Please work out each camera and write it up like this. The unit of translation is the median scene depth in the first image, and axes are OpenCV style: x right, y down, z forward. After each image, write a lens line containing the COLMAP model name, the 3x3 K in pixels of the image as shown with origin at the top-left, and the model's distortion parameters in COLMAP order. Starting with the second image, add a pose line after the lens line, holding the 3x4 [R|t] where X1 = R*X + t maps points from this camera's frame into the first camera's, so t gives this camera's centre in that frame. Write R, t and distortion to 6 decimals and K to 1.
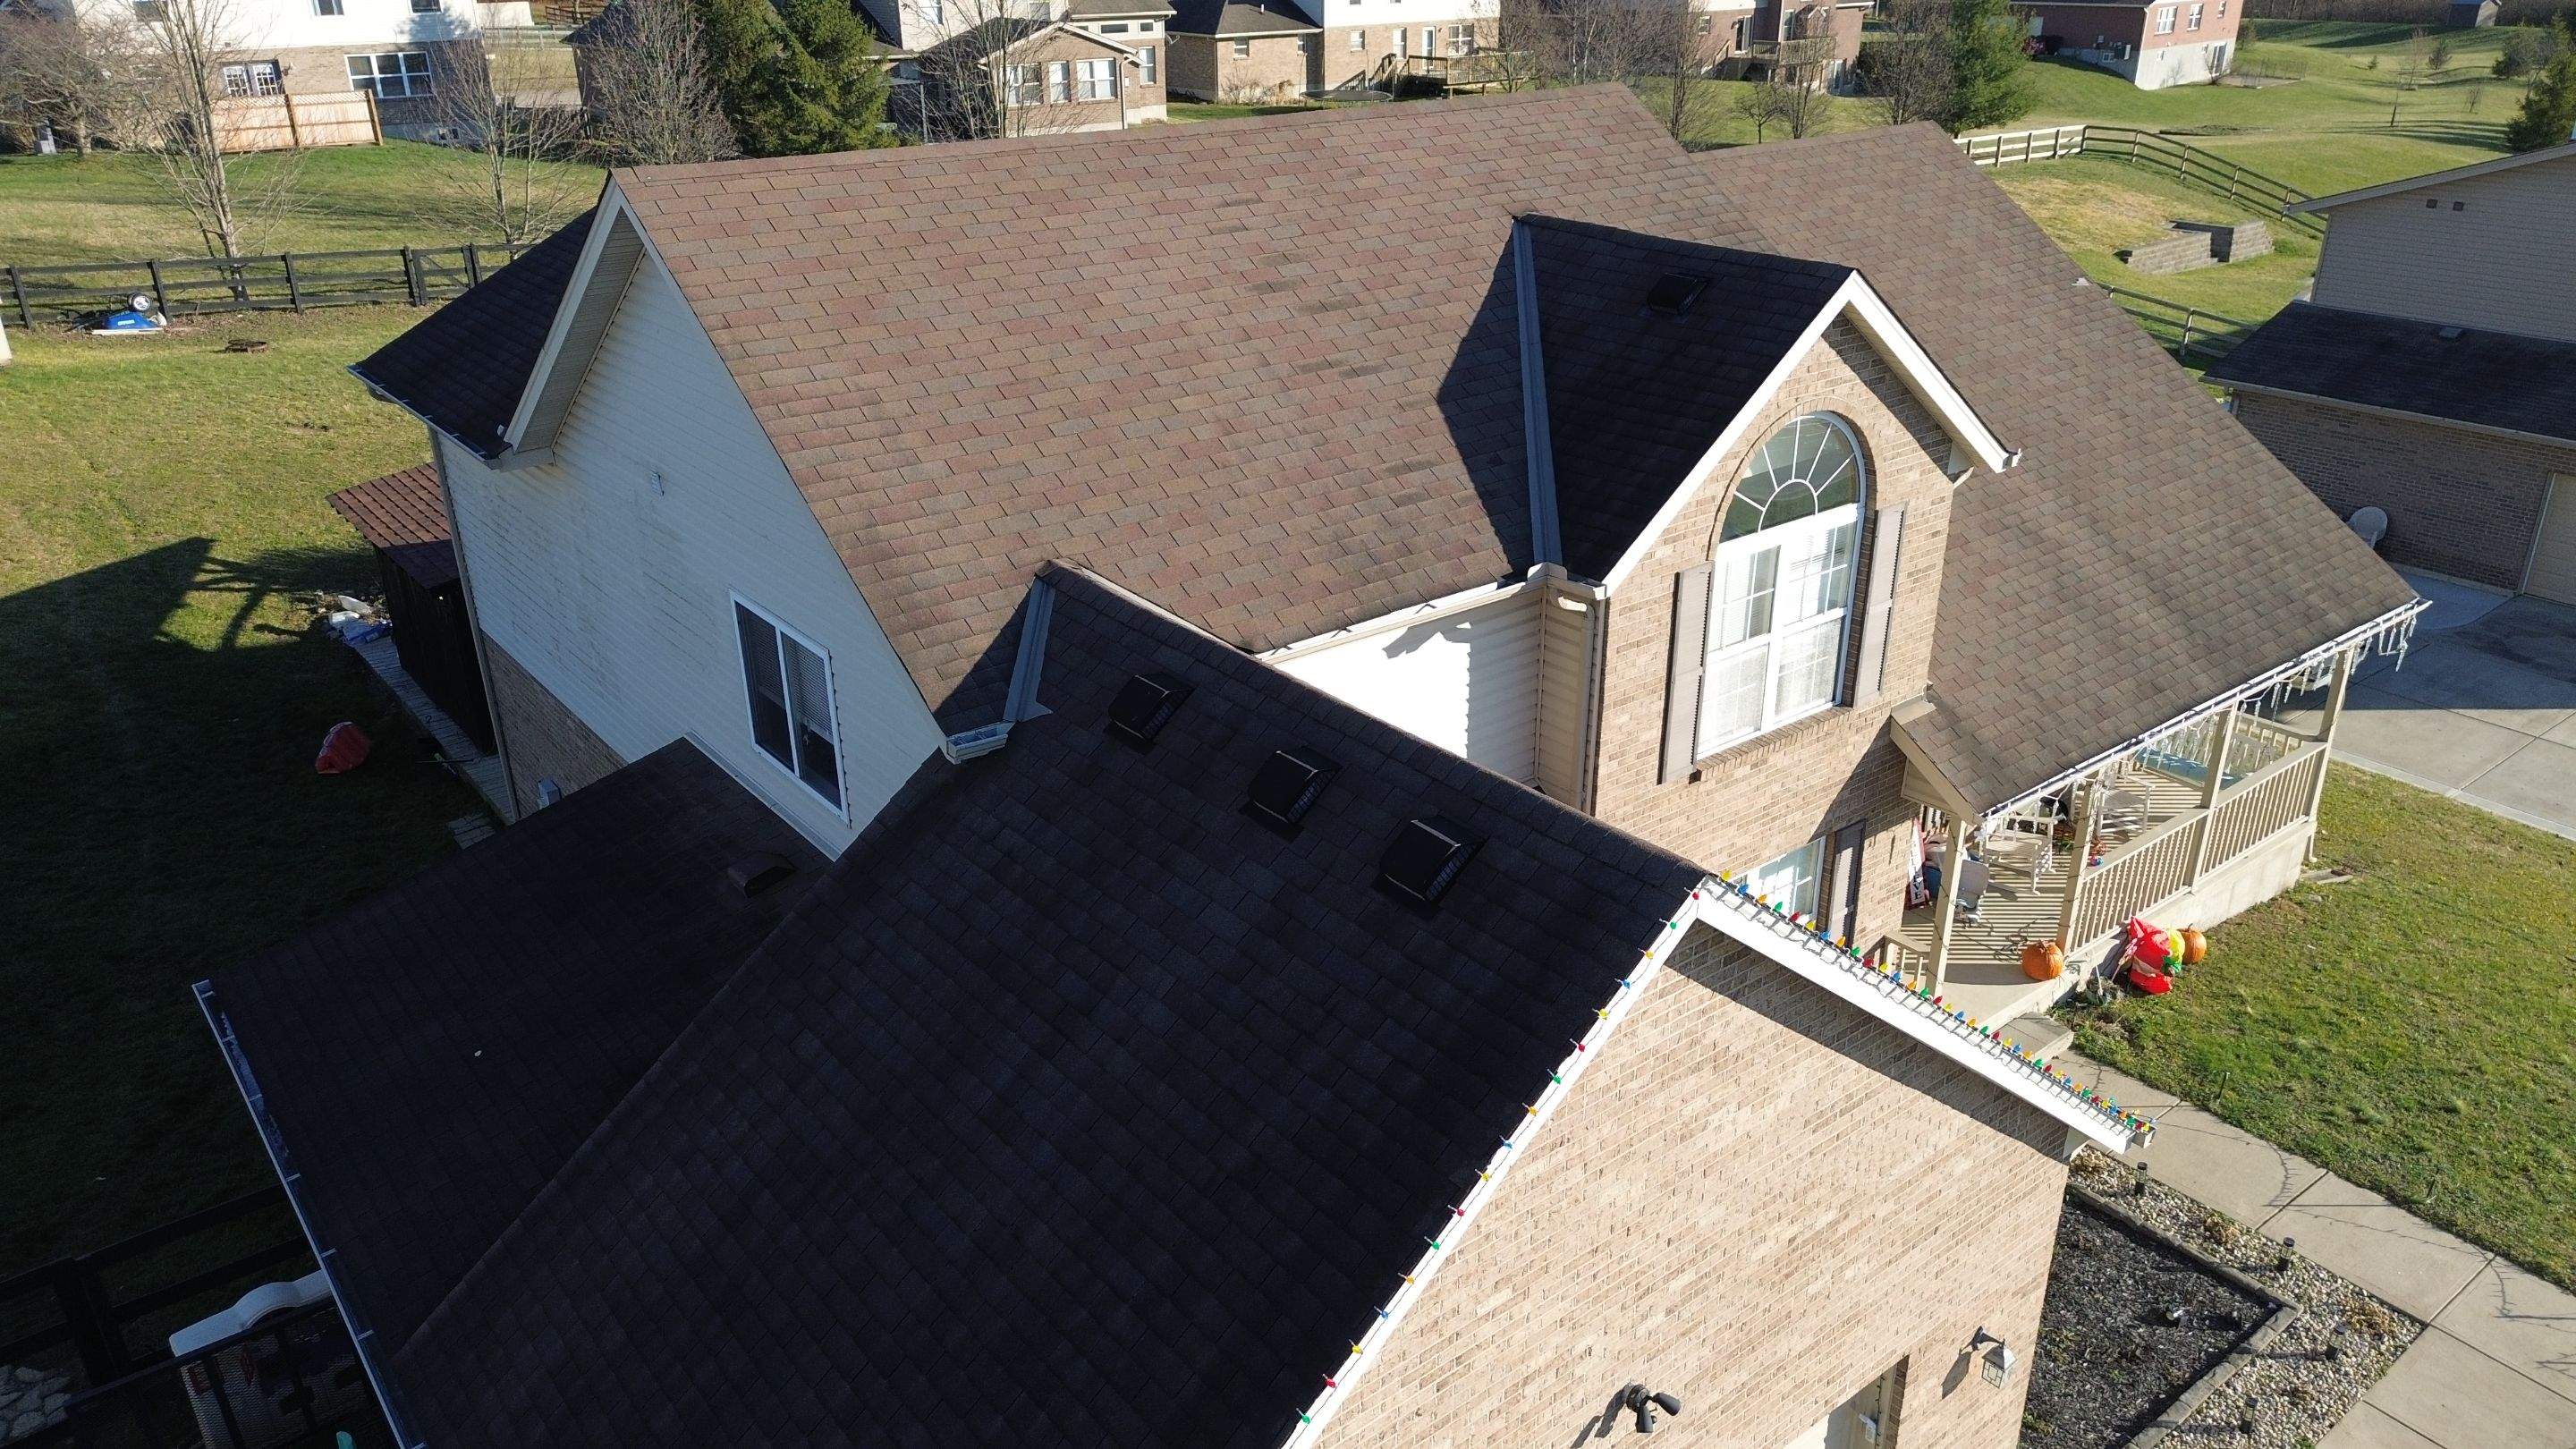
lens RADIAL K [[1805.1, 0, 1299.1], [0, 1805.1, 725.0], [0, 0, 1]] dist [0.078669, -0.078364]
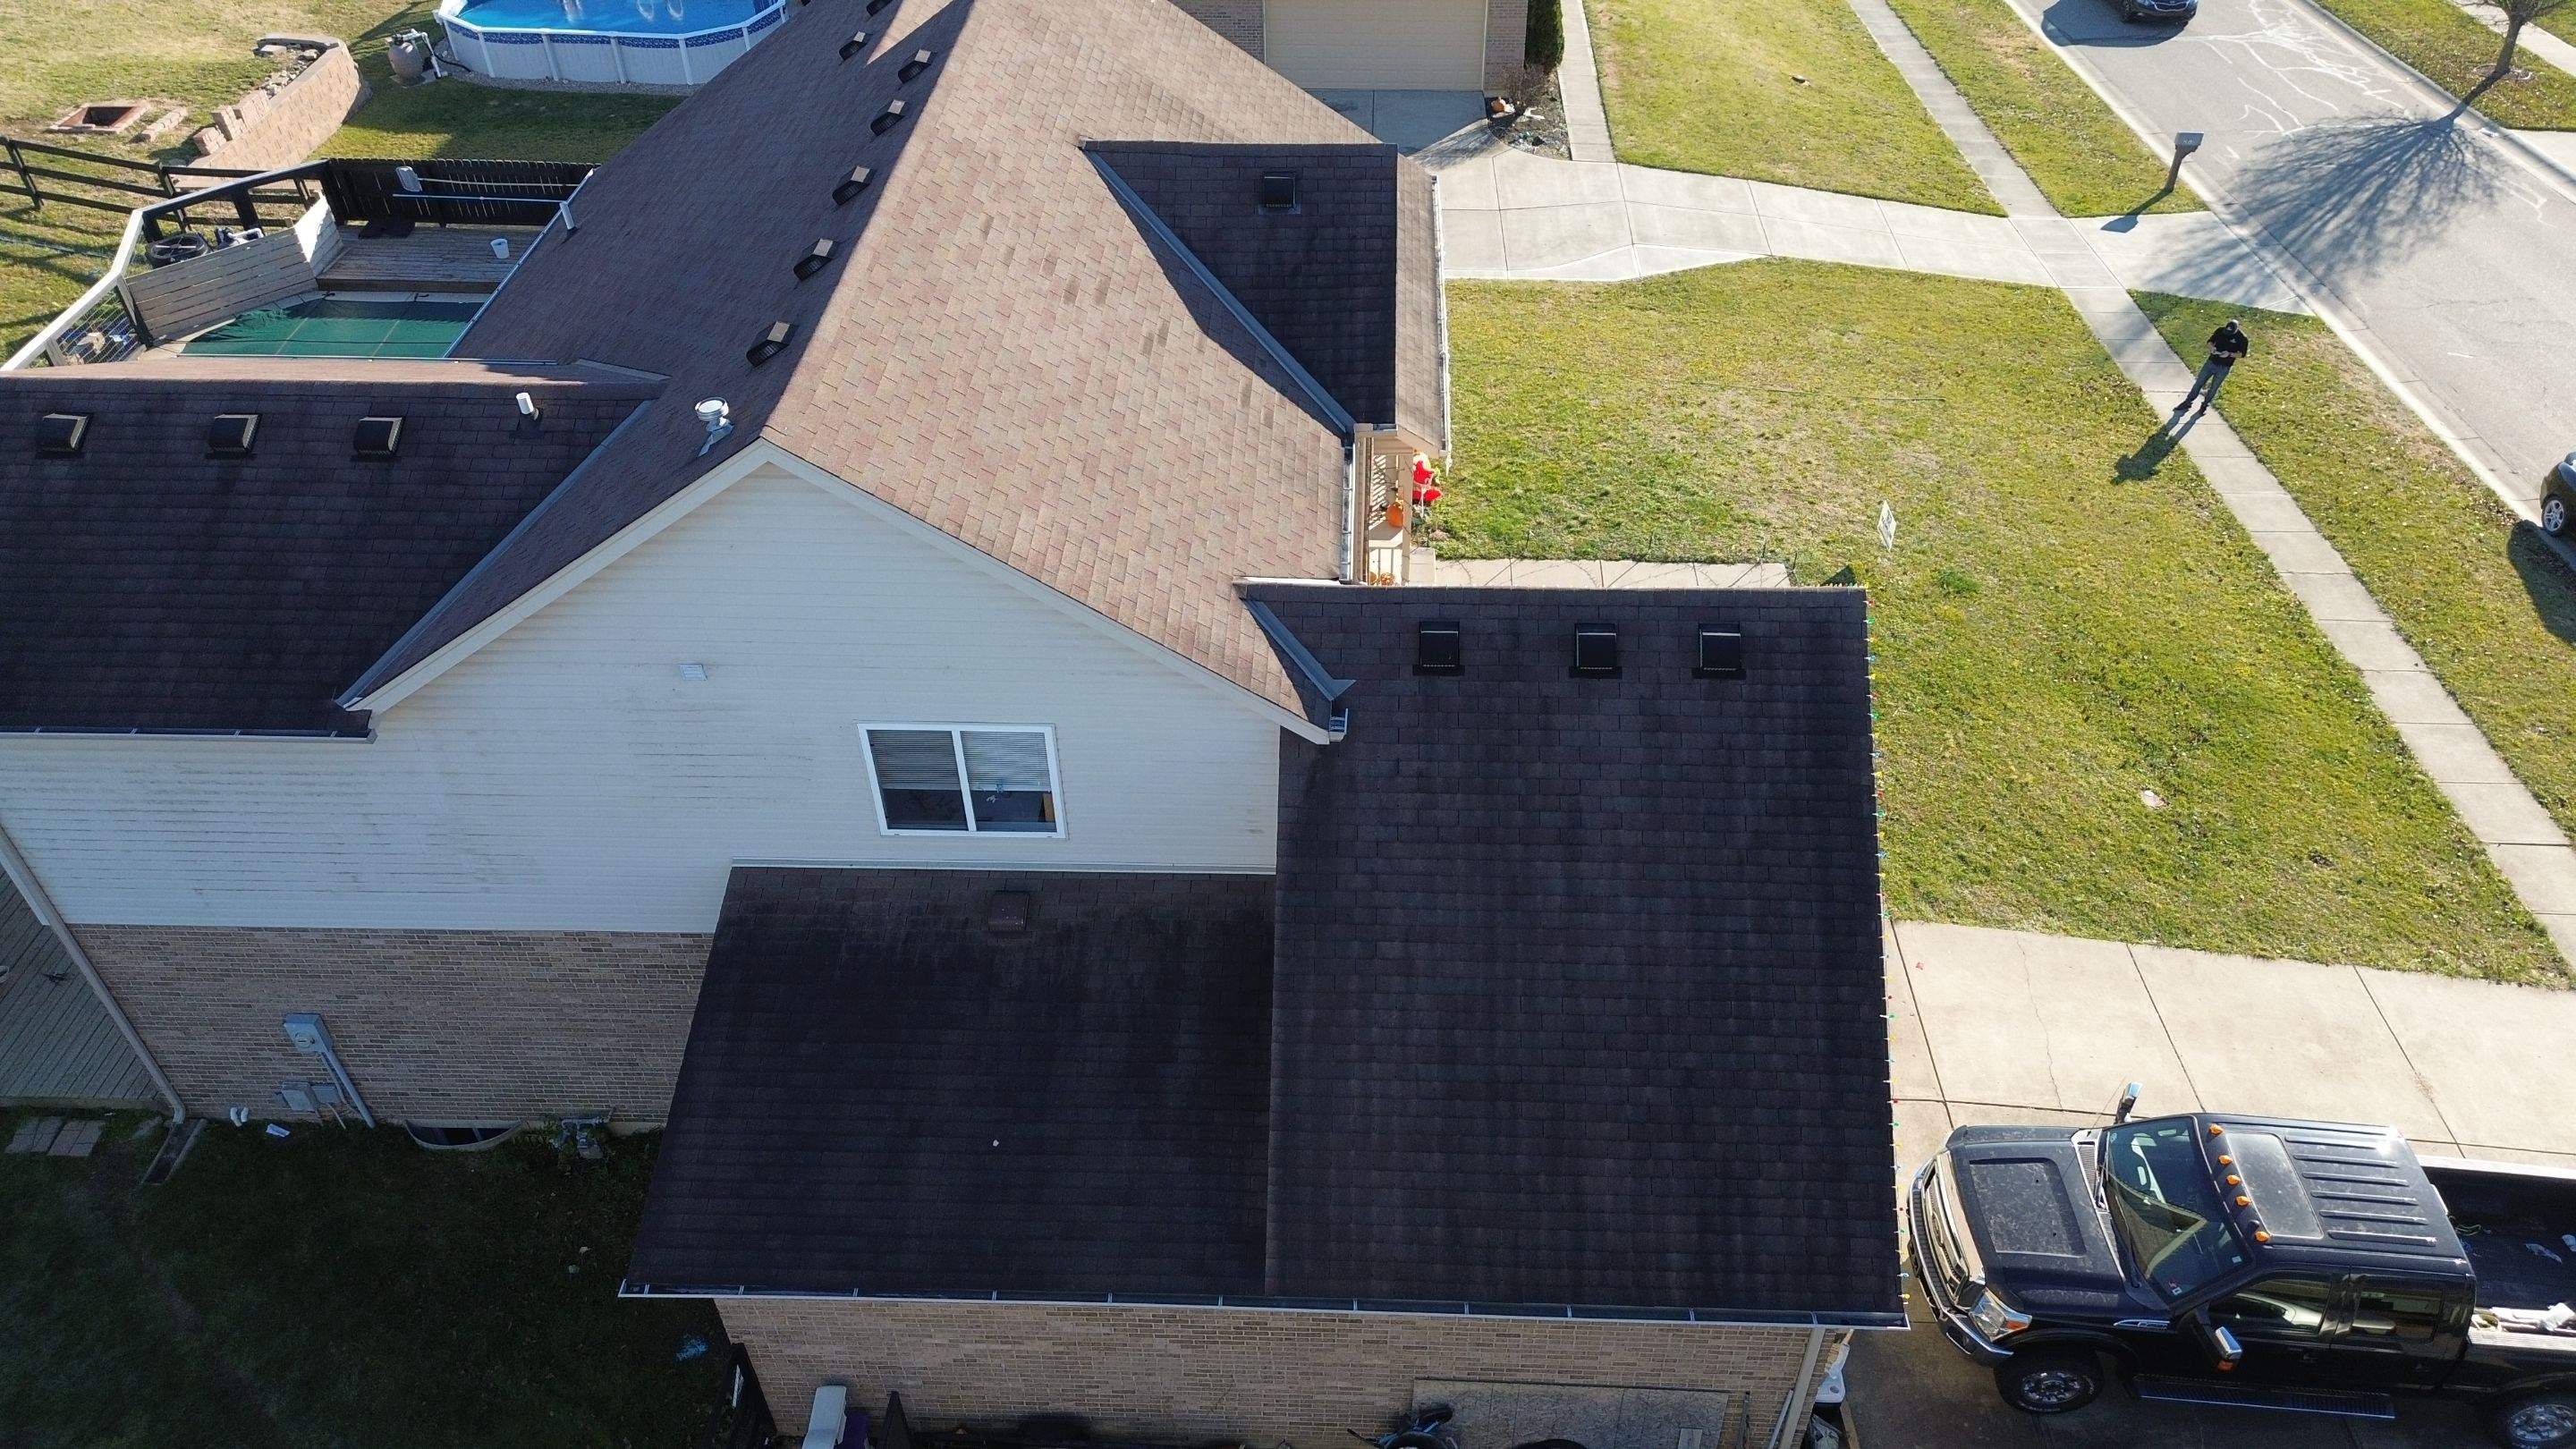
lens RADIAL K [[1805.1, 0, 1299.1], [0, 1805.1, 725.0], [0, 0, 1]] dist [0.078669, -0.078364]
pose [[0.650660, -0.490512, 0.579689, -0.772022], [0.312613, 0.868718, 0.384191, -0.412845], [-0.692037, -0.068759, 0.718580, -0.007223]]
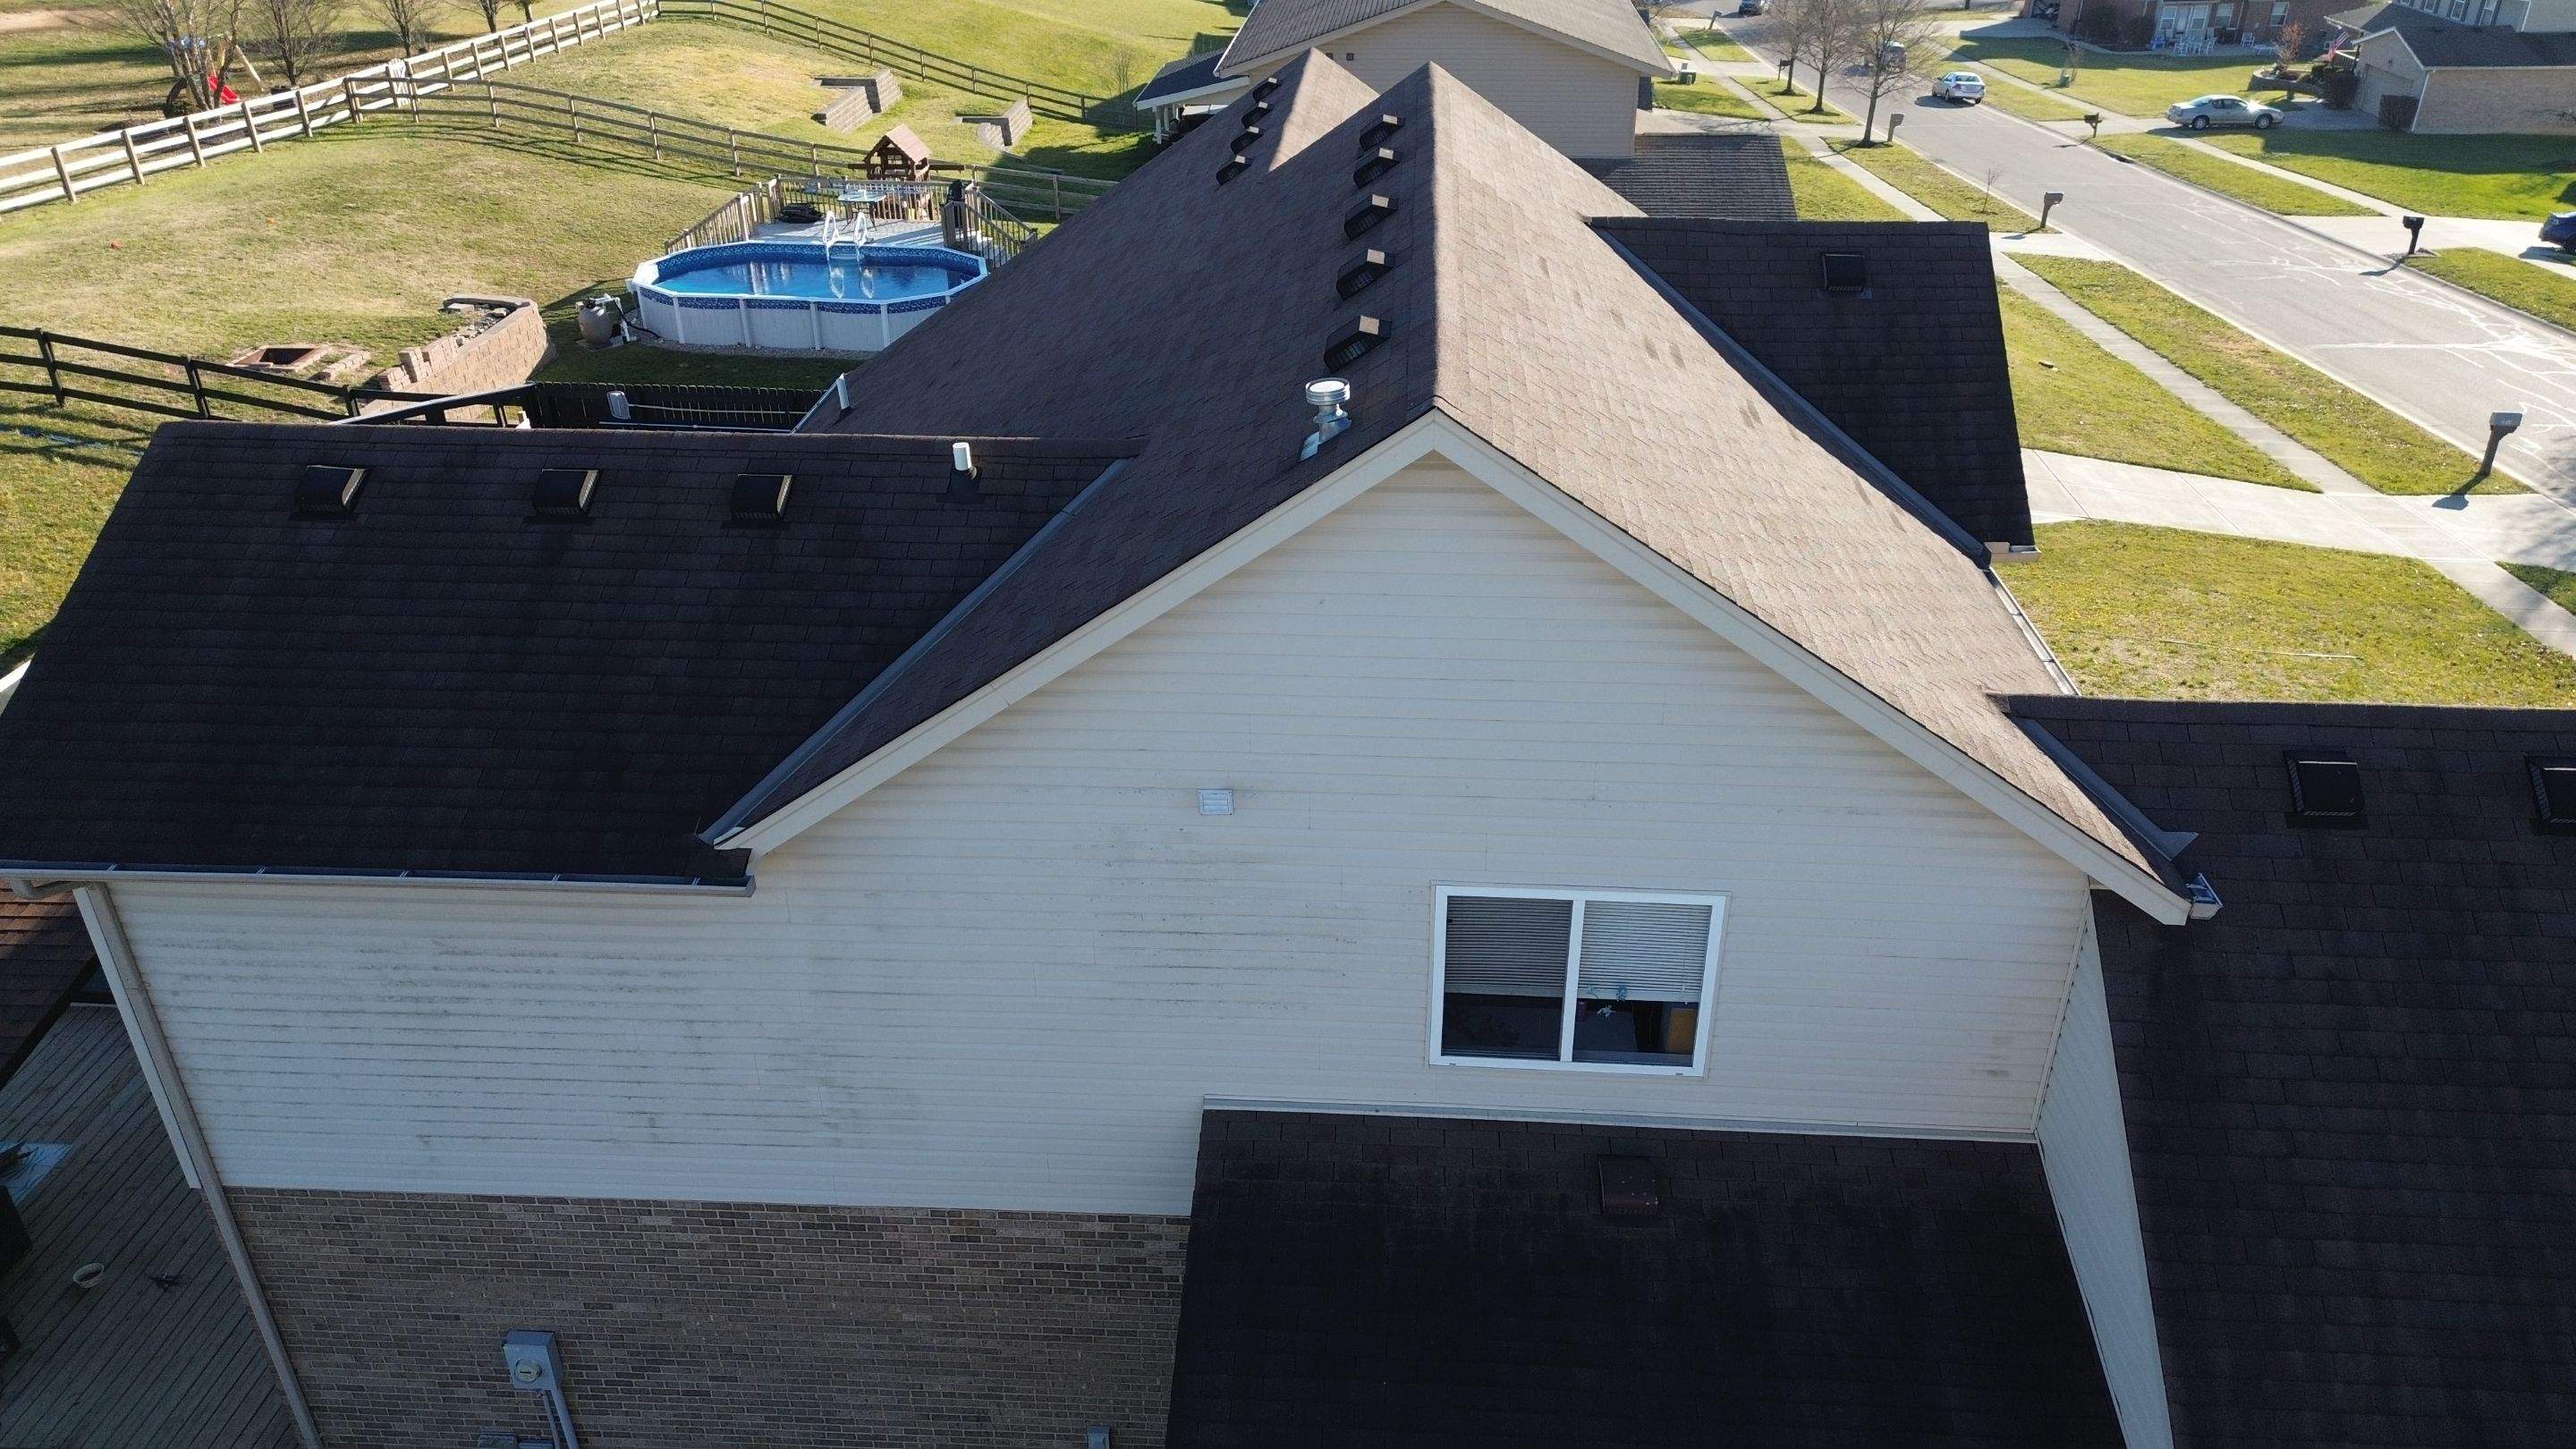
lens RADIAL K [[1805.1, 0, 1299.1], [0, 1805.1, 725.0], [0, 0, 1]] dist [0.078669, -0.078364]
pose [[0.668019, -0.354031, 0.654532, -0.812153], [0.300051, 0.933053, 0.198447, -0.302194], [-0.680970, 0.063827, 0.729525, 0.460810]]
